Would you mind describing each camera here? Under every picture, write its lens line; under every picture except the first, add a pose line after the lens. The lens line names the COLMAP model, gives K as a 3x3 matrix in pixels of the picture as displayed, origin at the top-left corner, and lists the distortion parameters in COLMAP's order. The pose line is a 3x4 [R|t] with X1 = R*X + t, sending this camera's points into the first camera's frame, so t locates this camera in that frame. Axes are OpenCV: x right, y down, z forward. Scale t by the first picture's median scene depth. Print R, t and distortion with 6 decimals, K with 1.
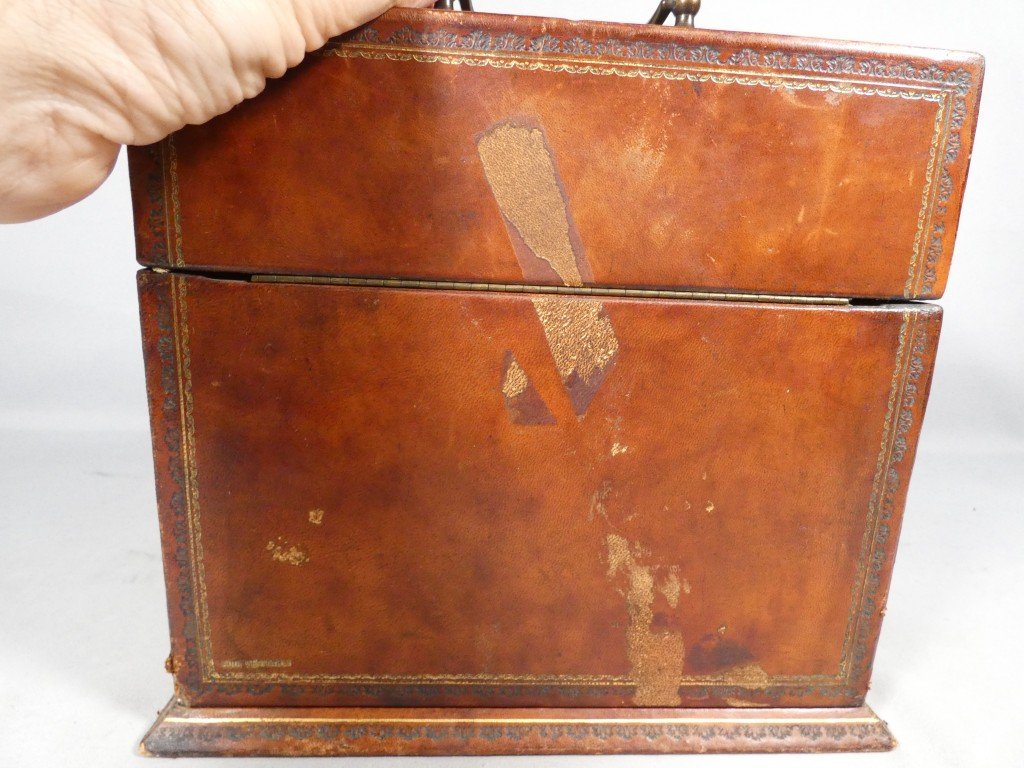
lens RADIAL K [[620.2, 0, 512.0], [0, 620.2, 384.0], [0, 0, 1]] dist [-0.020495, -0.001723]
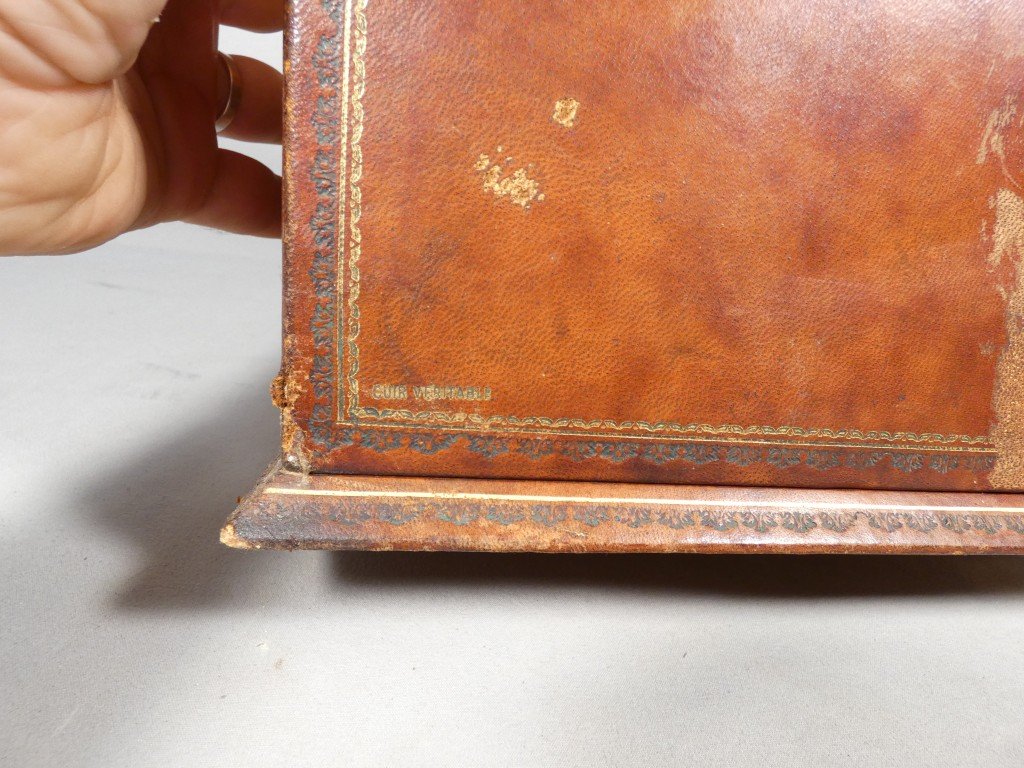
lens RADIAL K [[573.5, 0, 512.0], [0, 573.5, 384.0], [0, 0, 1]] dist [-0.001225, -0.016081]
pose [[0.996364, 0.020626, 0.082660, -0.382968], [-0.018059, 0.999335, -0.031678, 0.458907], [-0.083259, 0.030070, 0.996074, 0.450027]]
